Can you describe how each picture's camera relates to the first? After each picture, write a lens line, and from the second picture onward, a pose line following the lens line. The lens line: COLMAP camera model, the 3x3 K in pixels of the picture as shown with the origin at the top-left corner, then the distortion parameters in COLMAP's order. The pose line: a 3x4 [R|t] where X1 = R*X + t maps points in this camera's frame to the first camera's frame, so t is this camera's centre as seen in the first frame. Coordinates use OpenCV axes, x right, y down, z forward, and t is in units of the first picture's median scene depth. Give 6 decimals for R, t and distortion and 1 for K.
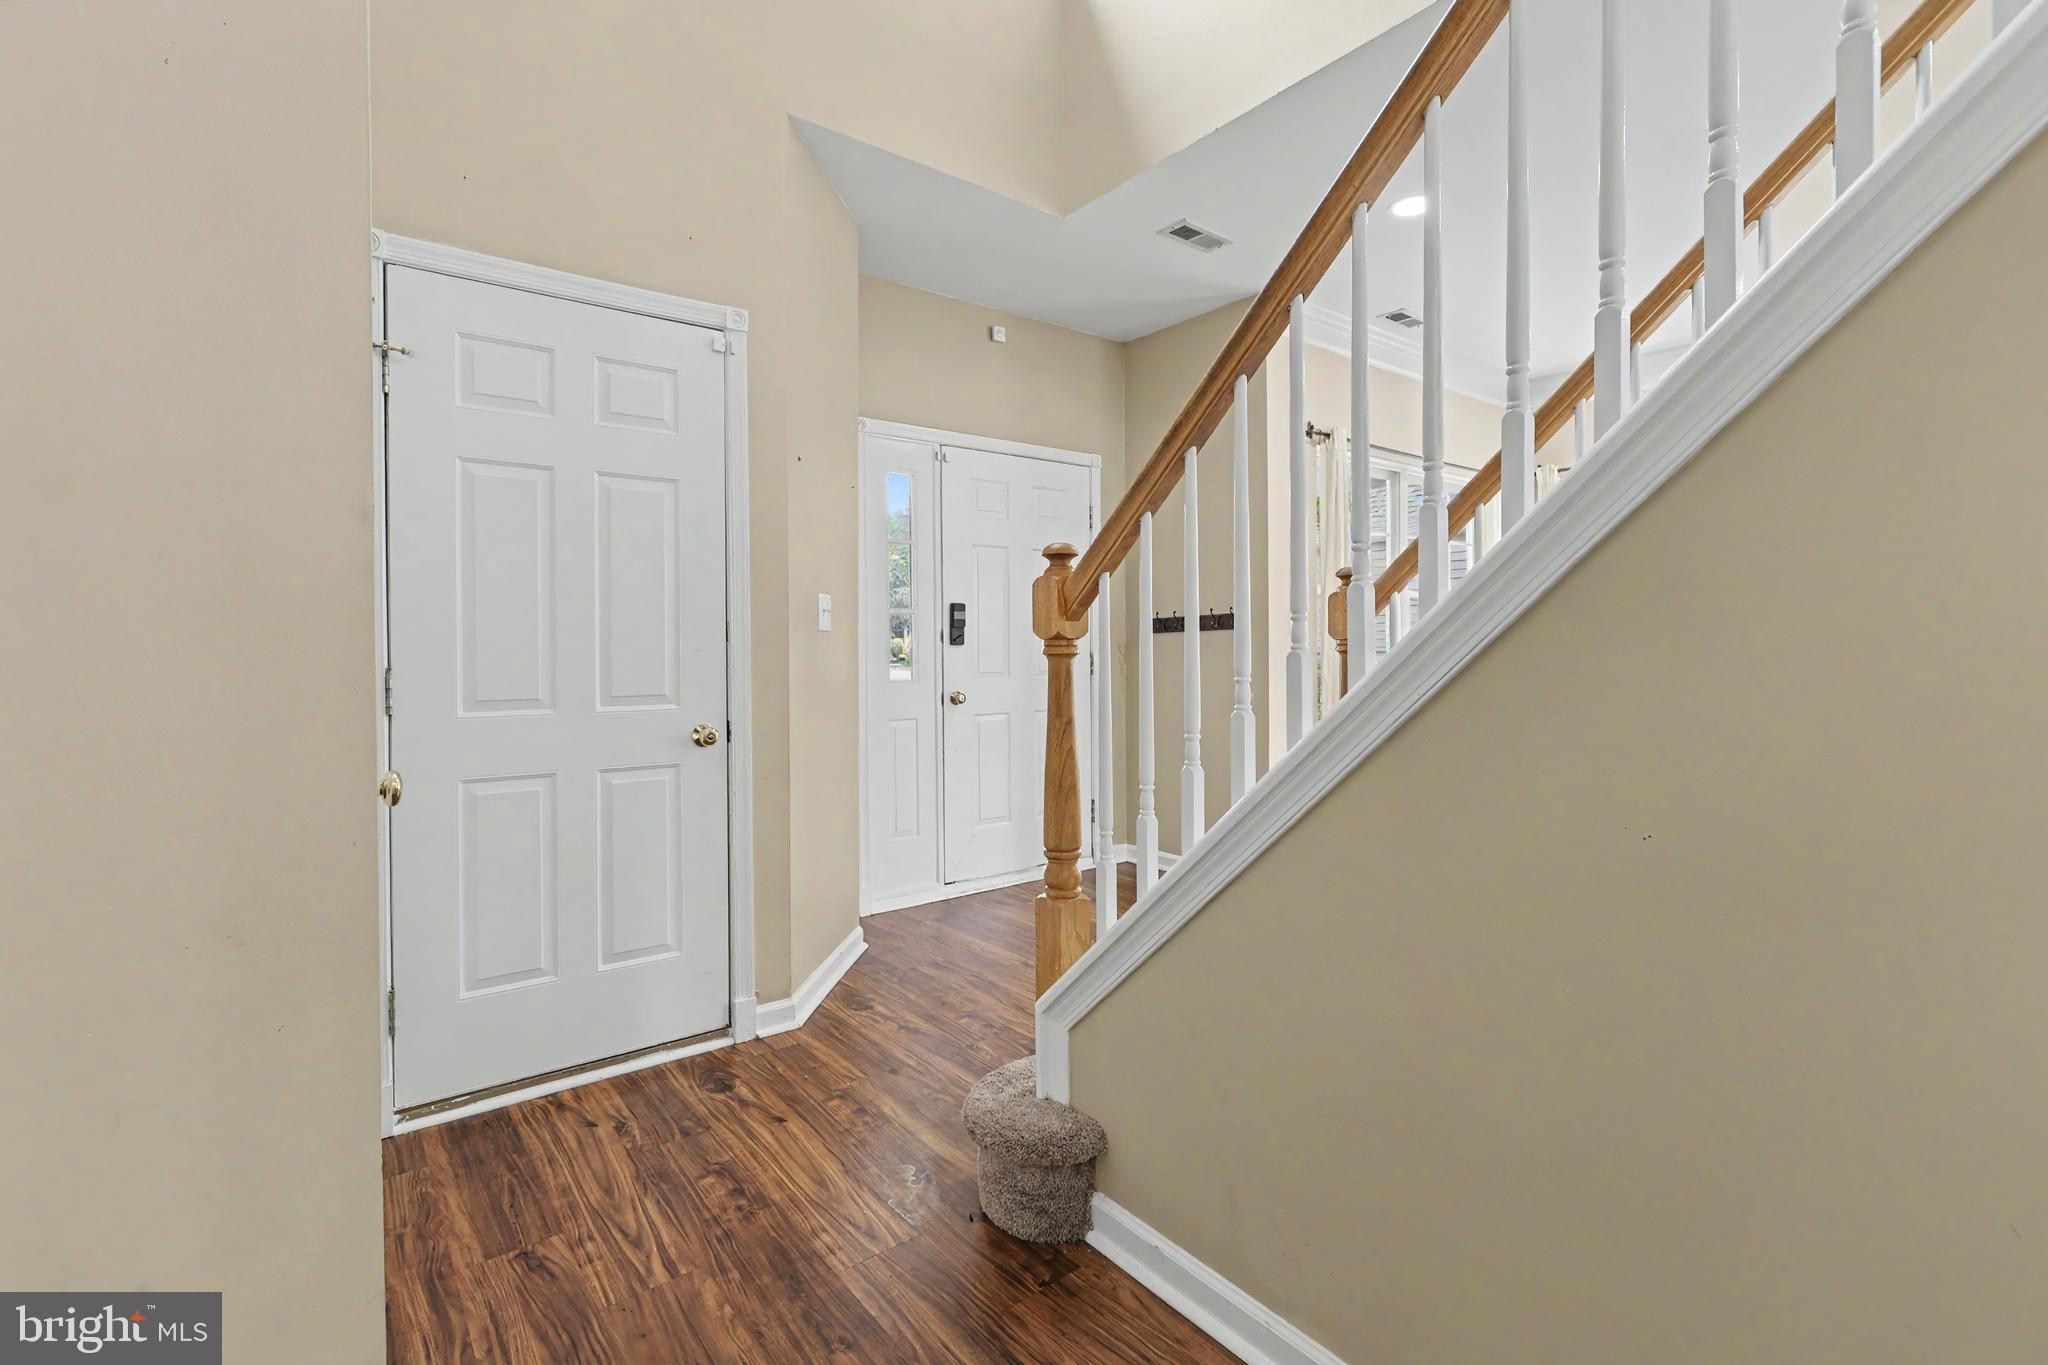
lens RADIAL K [[928.6, 0, 1009.6], [0, 928.6, 670.0], [0, 0, 1]] dist [-0.001501, 0.001521]
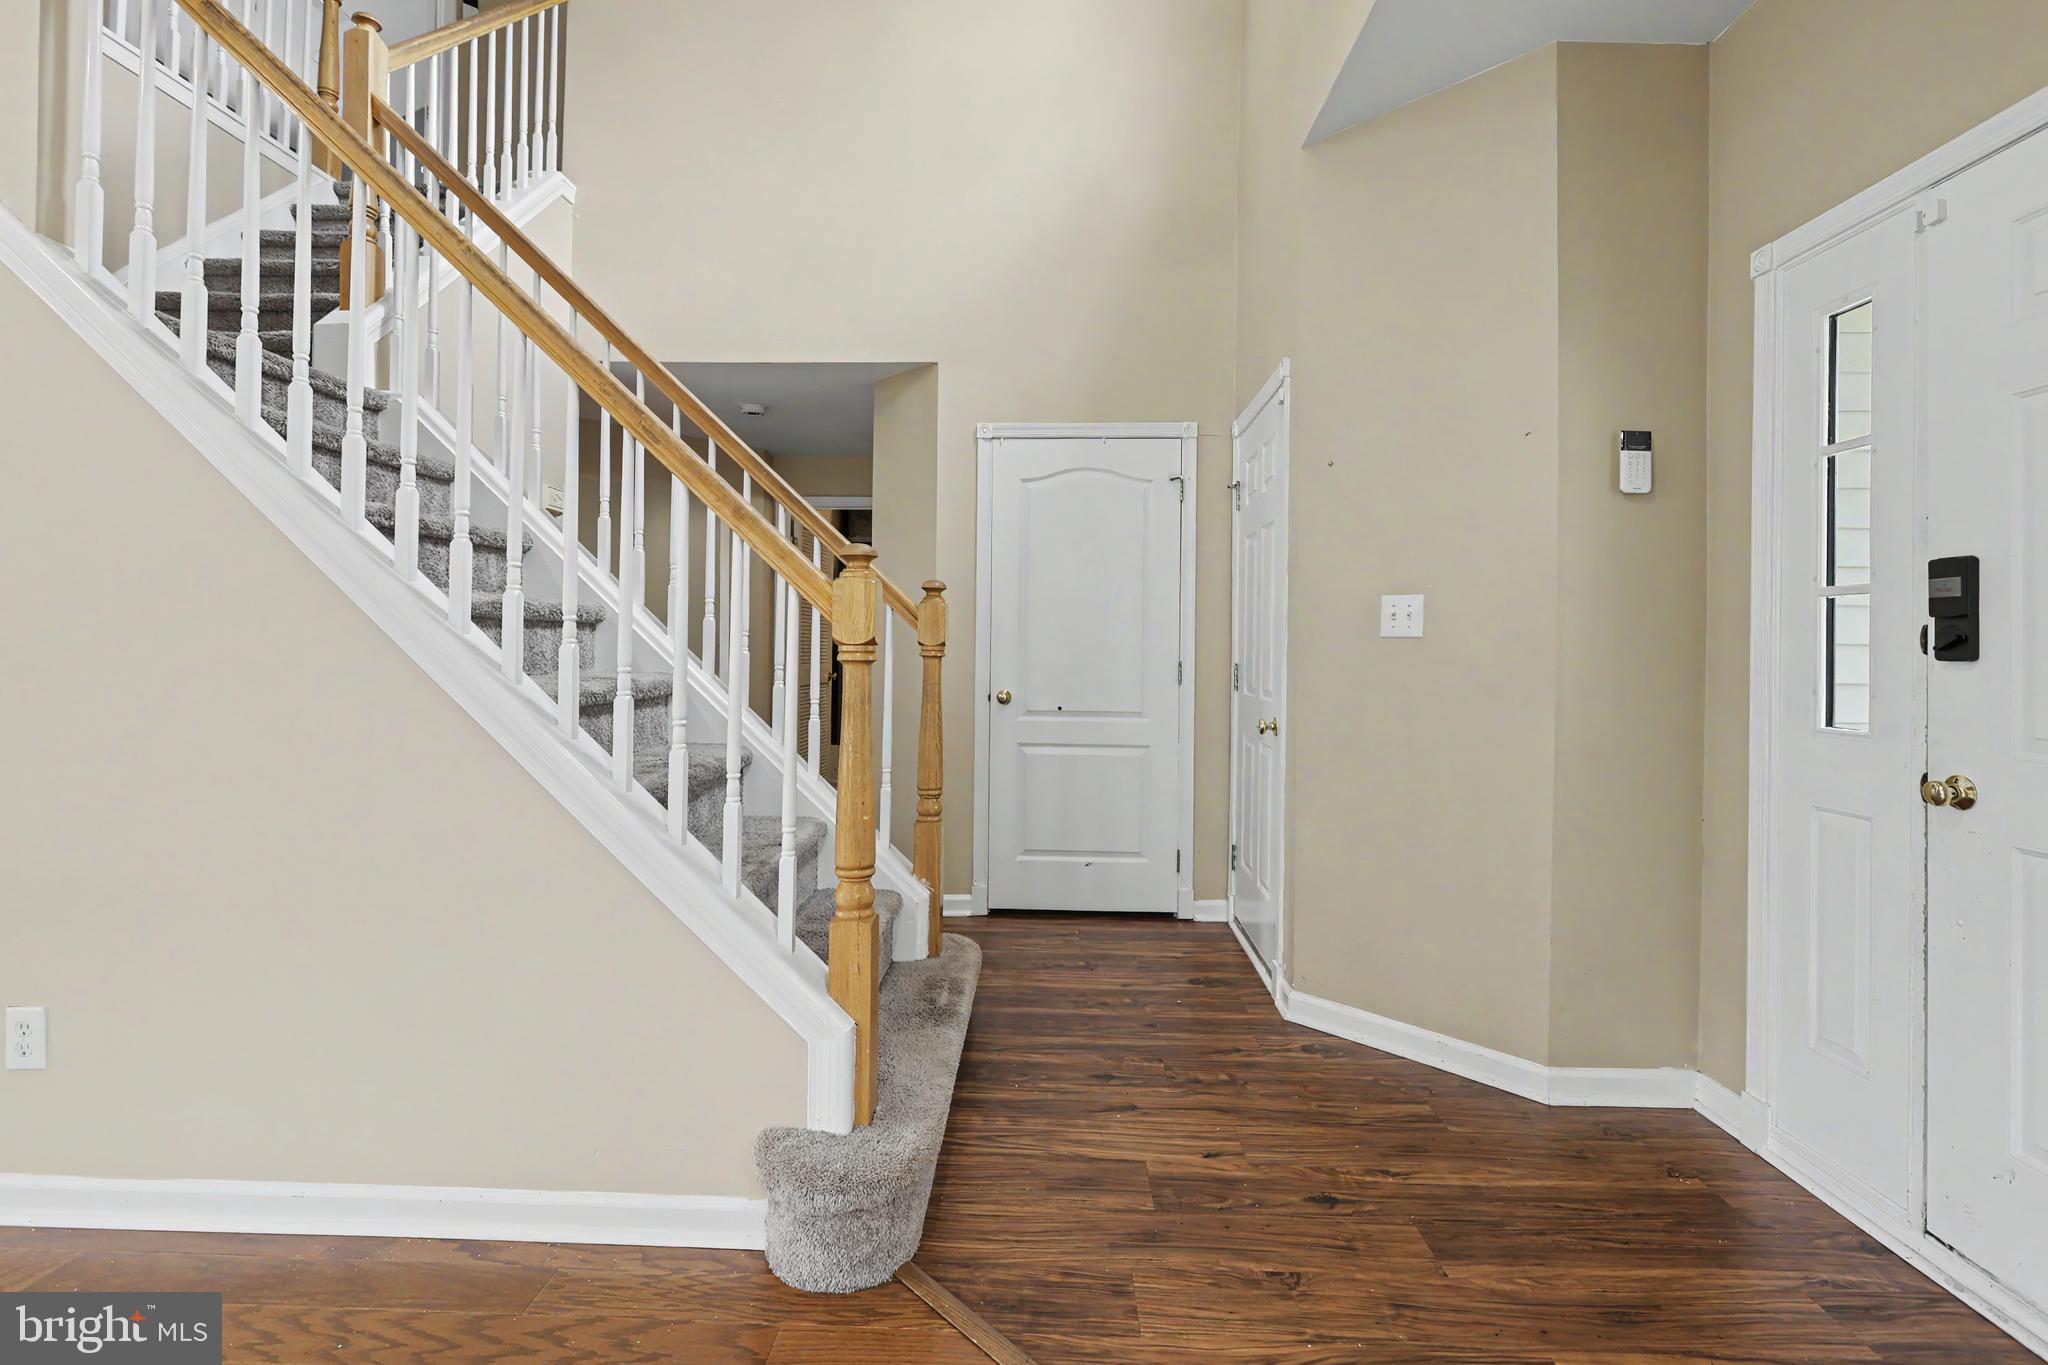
lens RADIAL K [[928.6, 0, 1016.9], [0, 928.6, 645.6], [0, 0, 1]] dist [-0.001501, 0.001521]
pose [[-0.643940, 0.007920, -0.765035, 0.785147], [-0.004214, 0.999895, 0.013899, -0.057306], [0.765065, 0.012174, -0.643838, 1.447929]]
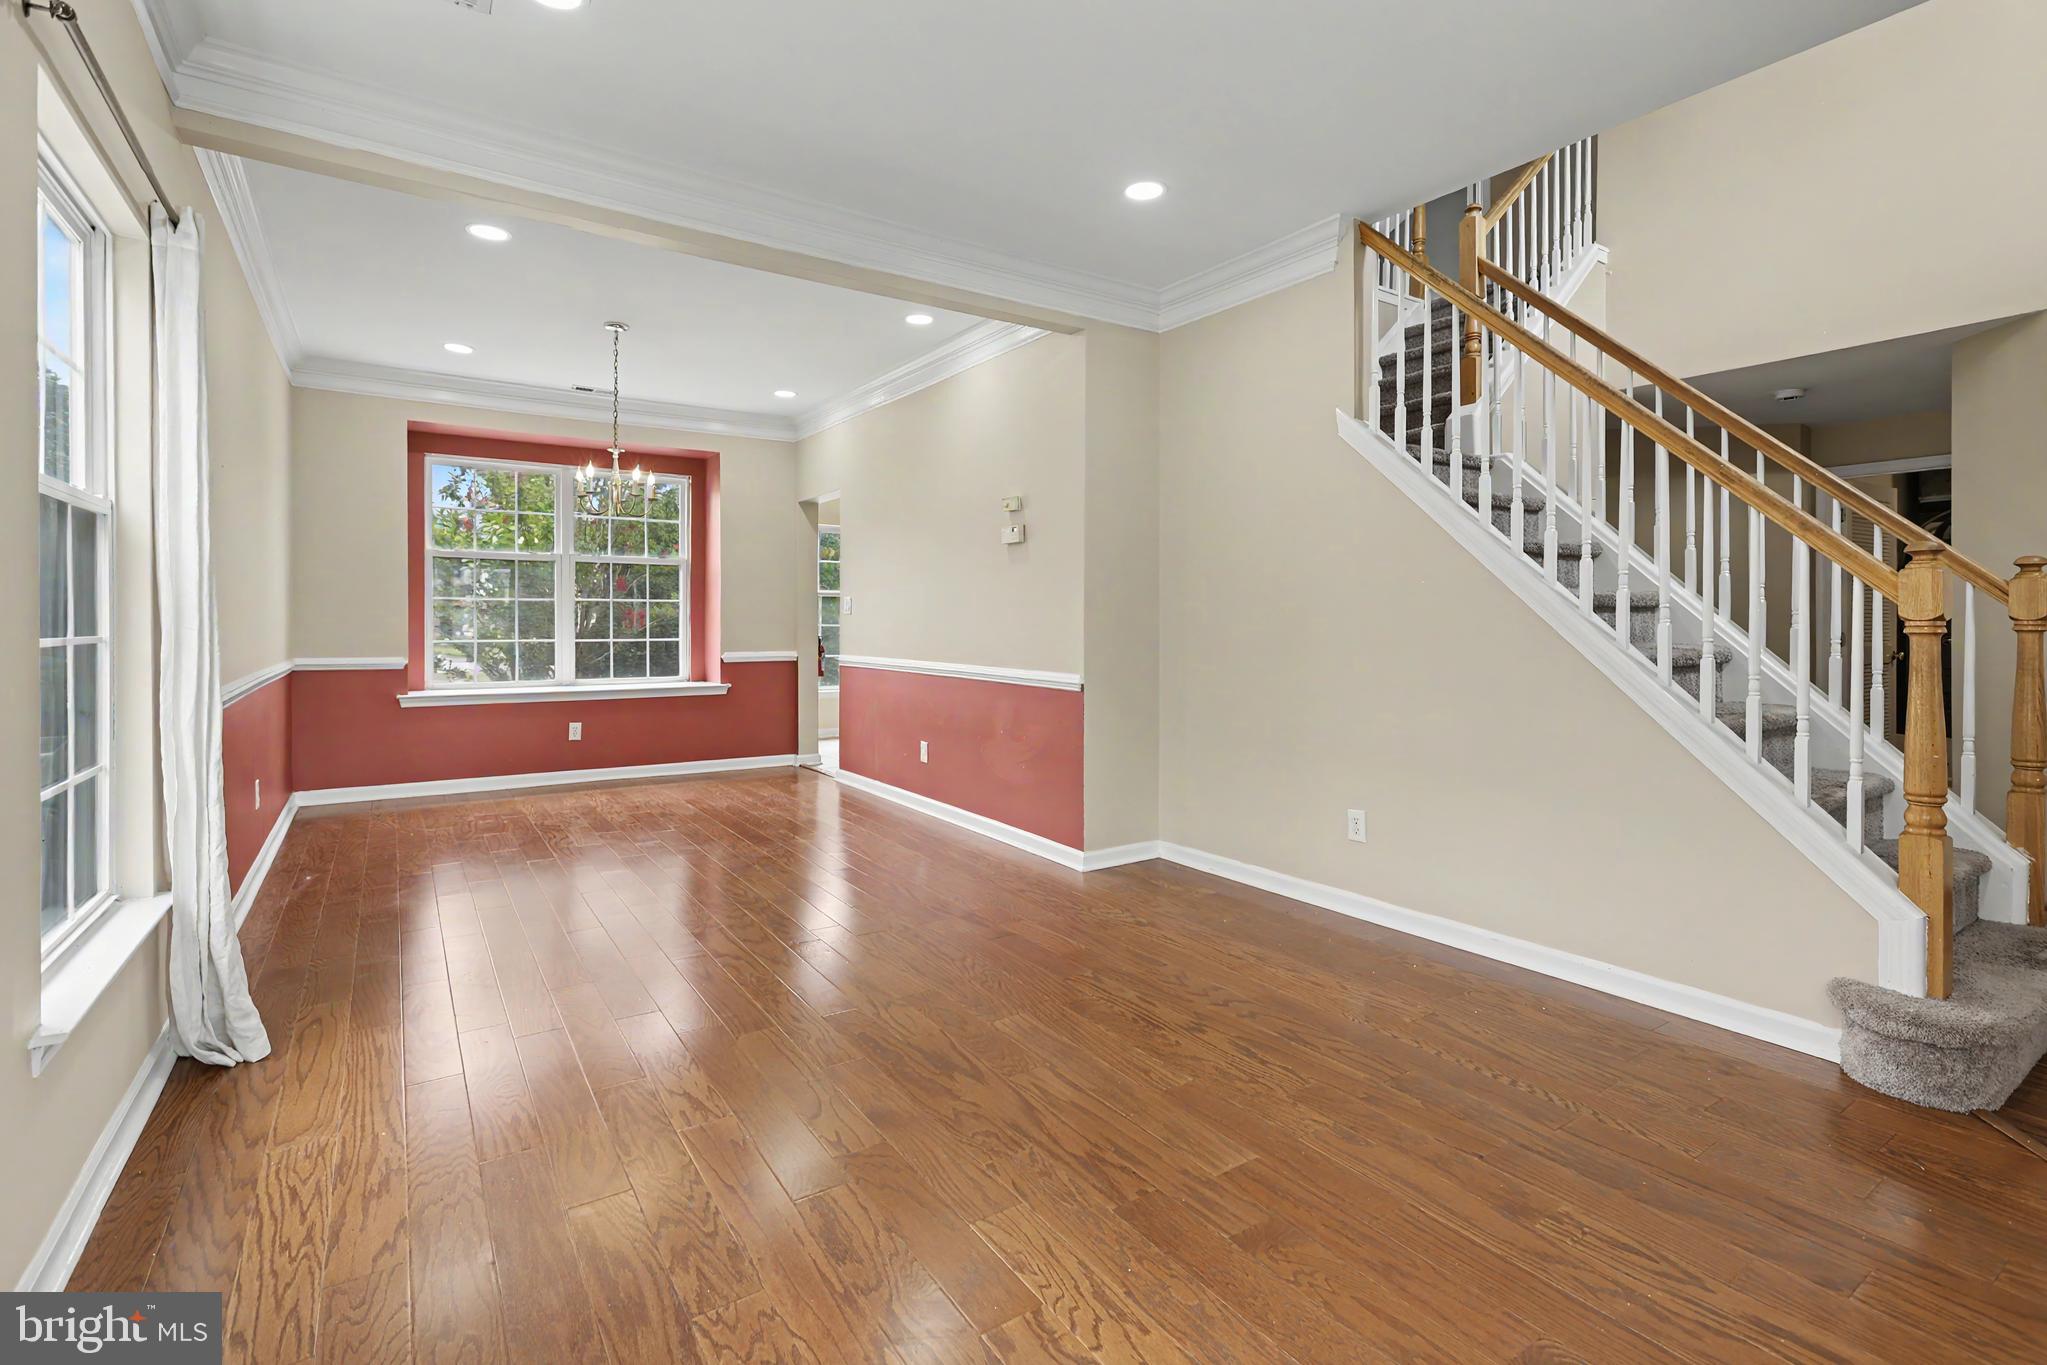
lens RADIAL K [[928.1, 0, 1041.8], [0, 928.1, 627.5], [0, 0, 1]] dist [-0.001501, 0.001521]
pose [[-0.998682, 0.010889, 0.050163, 1.114854], [0.011242, 0.999914, 0.006754, -0.059542], [-0.050085, 0.007309, -0.998718, 1.819420]]
